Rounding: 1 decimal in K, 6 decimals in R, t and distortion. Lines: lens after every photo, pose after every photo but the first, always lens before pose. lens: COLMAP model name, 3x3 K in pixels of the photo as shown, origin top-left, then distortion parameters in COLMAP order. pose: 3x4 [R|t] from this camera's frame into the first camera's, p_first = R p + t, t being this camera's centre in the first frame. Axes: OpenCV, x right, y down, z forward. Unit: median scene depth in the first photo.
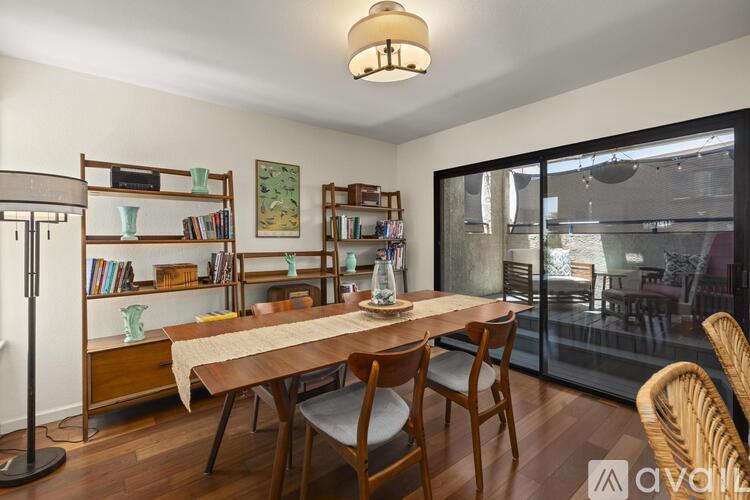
lens RADIAL K [[340.8, 0, 367.8], [0, 340.8, 239.6], [0, 0, 1]] dist [0.001712, 0.001276]
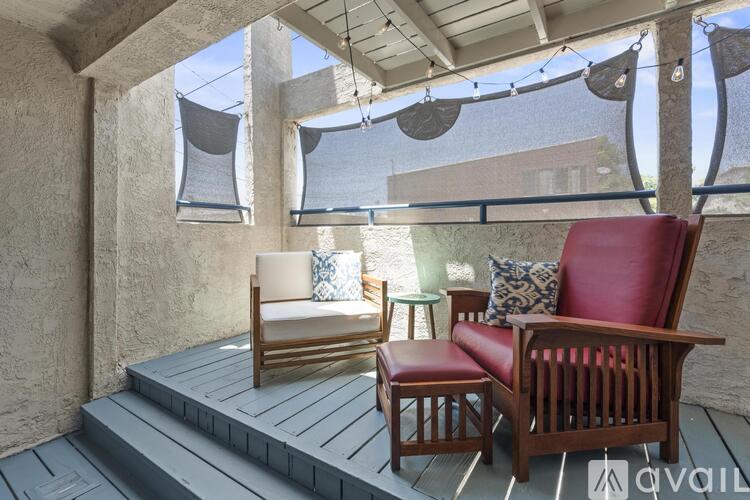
lens RADIAL K [[340.8, 0, 365.2], [0, 340.8, 232.9], [0, 0, 1]] dist [0.001712, 0.001276]
pose [[0.958811, -0.000975, 0.284043, 0.420515], [0.004067, 0.999939, -0.010293, 0.002731], [-0.284016, 0.011024, 0.958756, 0.437009]]
